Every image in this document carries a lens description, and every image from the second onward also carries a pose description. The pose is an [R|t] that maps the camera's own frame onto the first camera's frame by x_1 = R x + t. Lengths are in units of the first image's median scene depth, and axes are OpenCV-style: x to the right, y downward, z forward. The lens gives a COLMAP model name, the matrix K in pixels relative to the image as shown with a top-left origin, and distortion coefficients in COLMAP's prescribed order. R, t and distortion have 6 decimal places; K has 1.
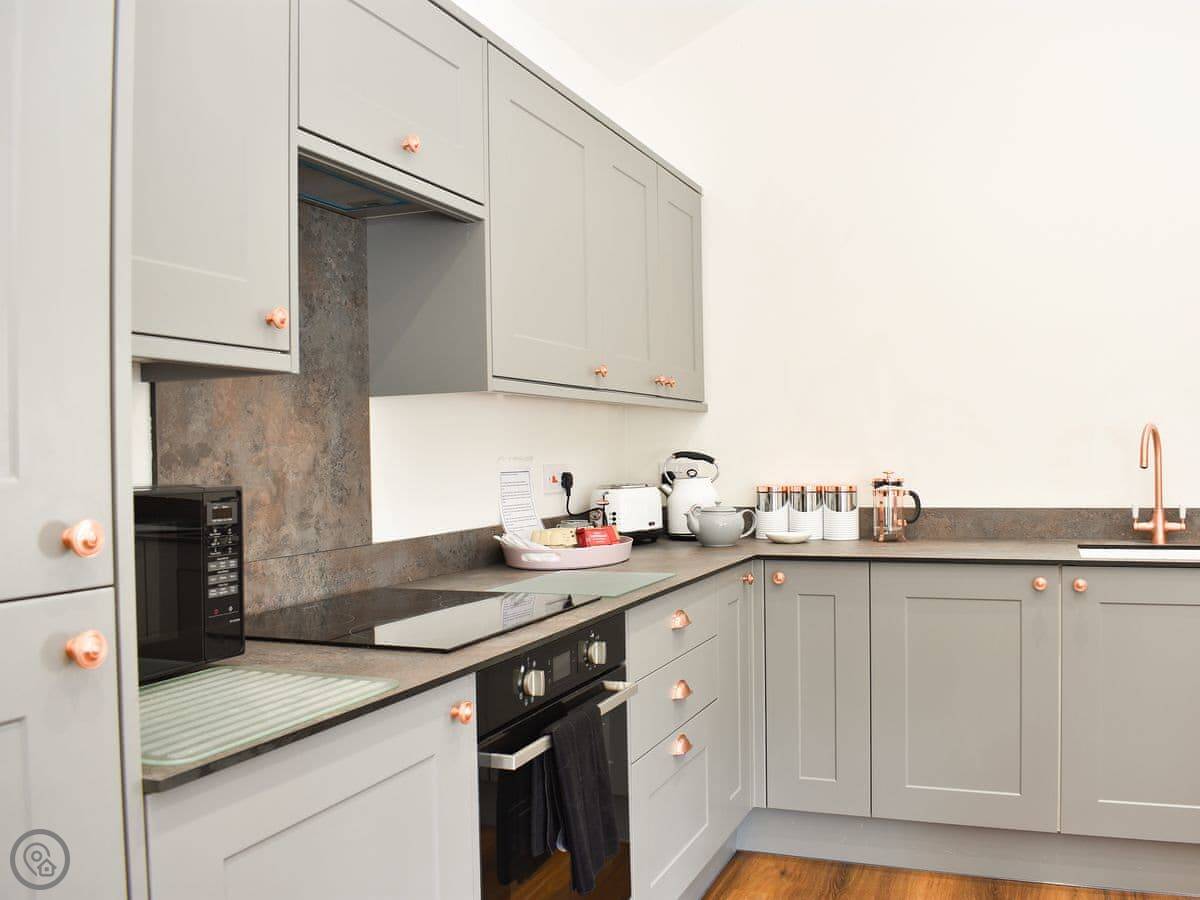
lens RADIAL K [[1069.9, 0, 654.8], [0, 1069.9, 442.3], [0, 0, 1]] dist [-0.102366, 0.029948]
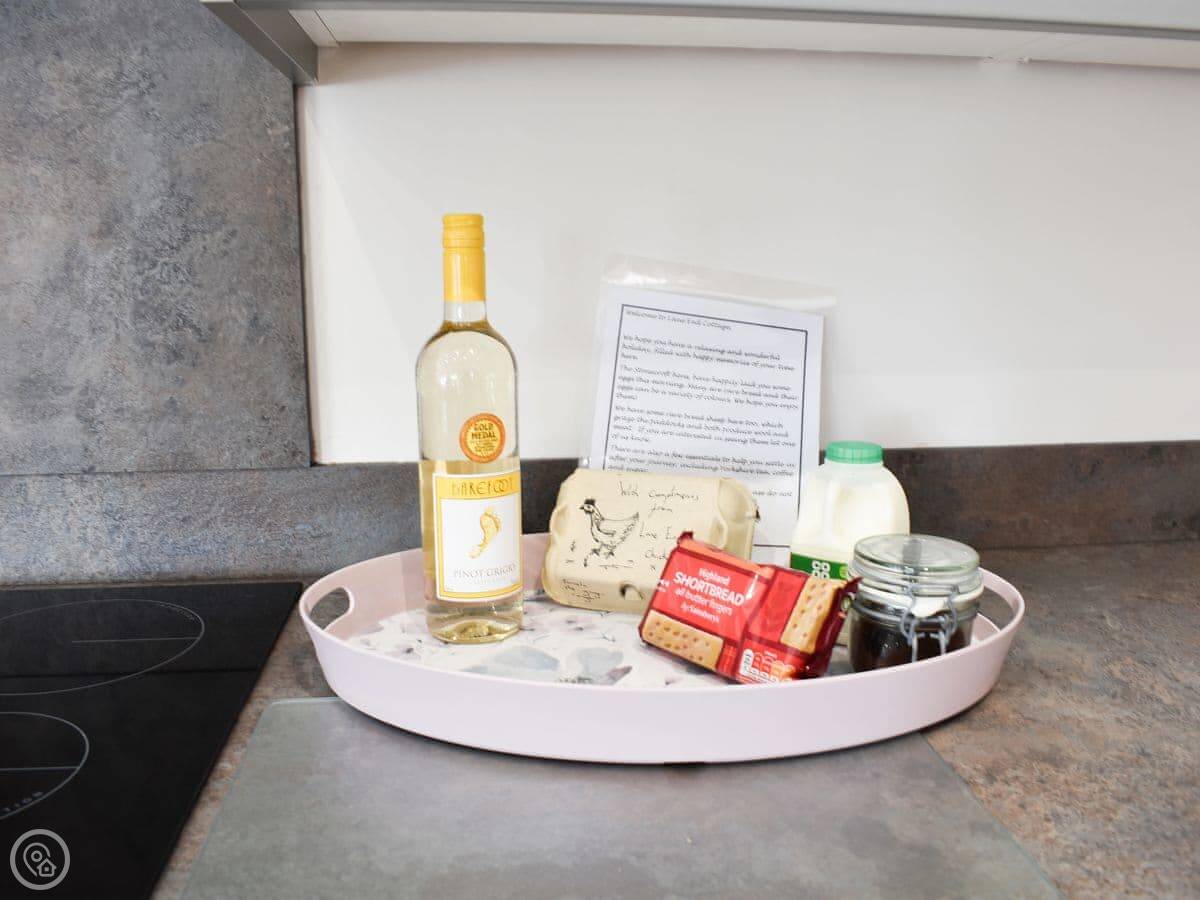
lens RADIAL K [[1069.9, 0, 599.3], [0, 1069.9, 451.2], [0, 0, 1]] dist [-0.102366, 0.029948]
pose [[0.441990, 0.193258, -0.875954, 0.096751], [0.004537, 0.976022, 0.217625, 0.002933], [0.897008, -0.100162, 0.430515, 0.695850]]
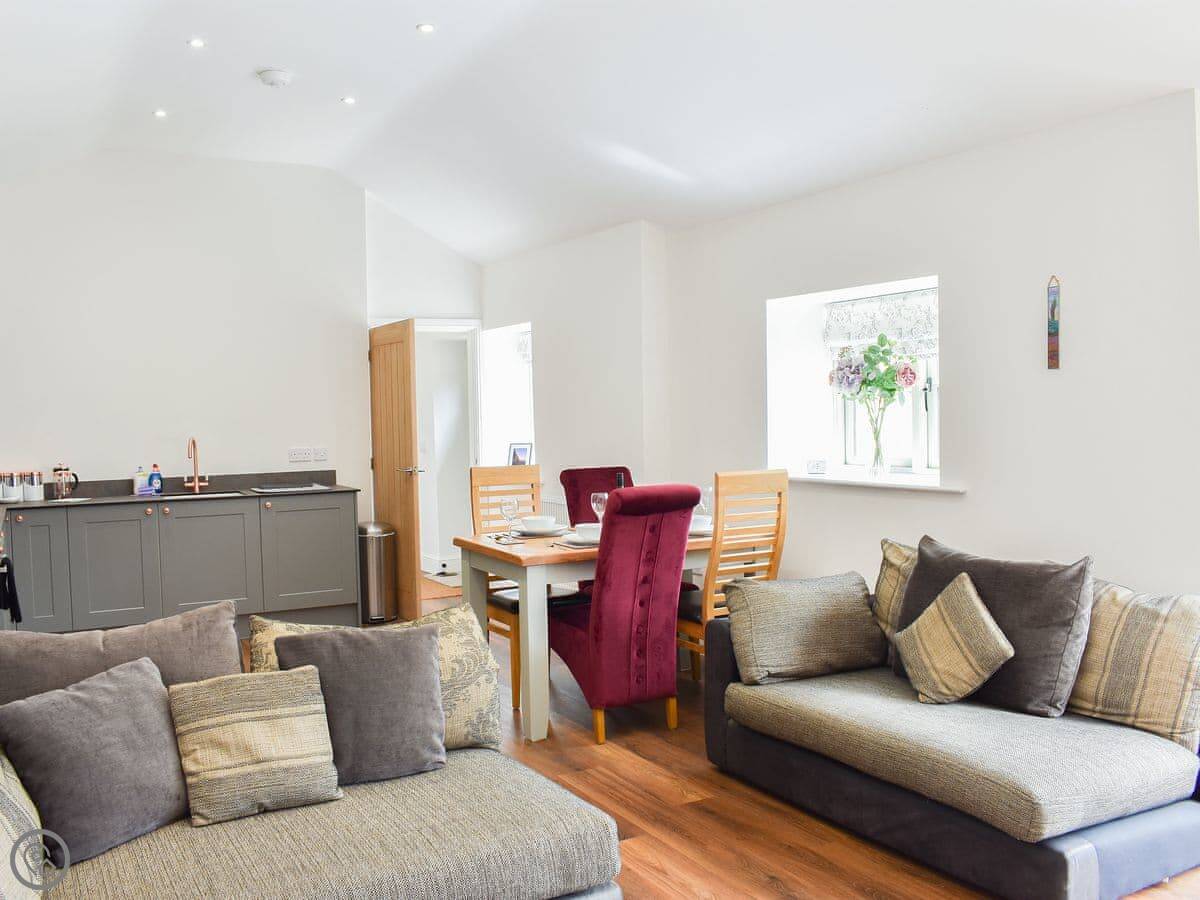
lens RADIAL K [[1069.9, 0, 601.5], [0, 1069.9, 454.0], [0, 0, 1]] dist [-0.102366, 0.029948]
pose [[0.661199, -0.030550, 0.749588, -0.596548], [0.007772, 0.999396, 0.033876, -0.050165], [-0.750170, -0.016573, 0.661037, -1.069418]]
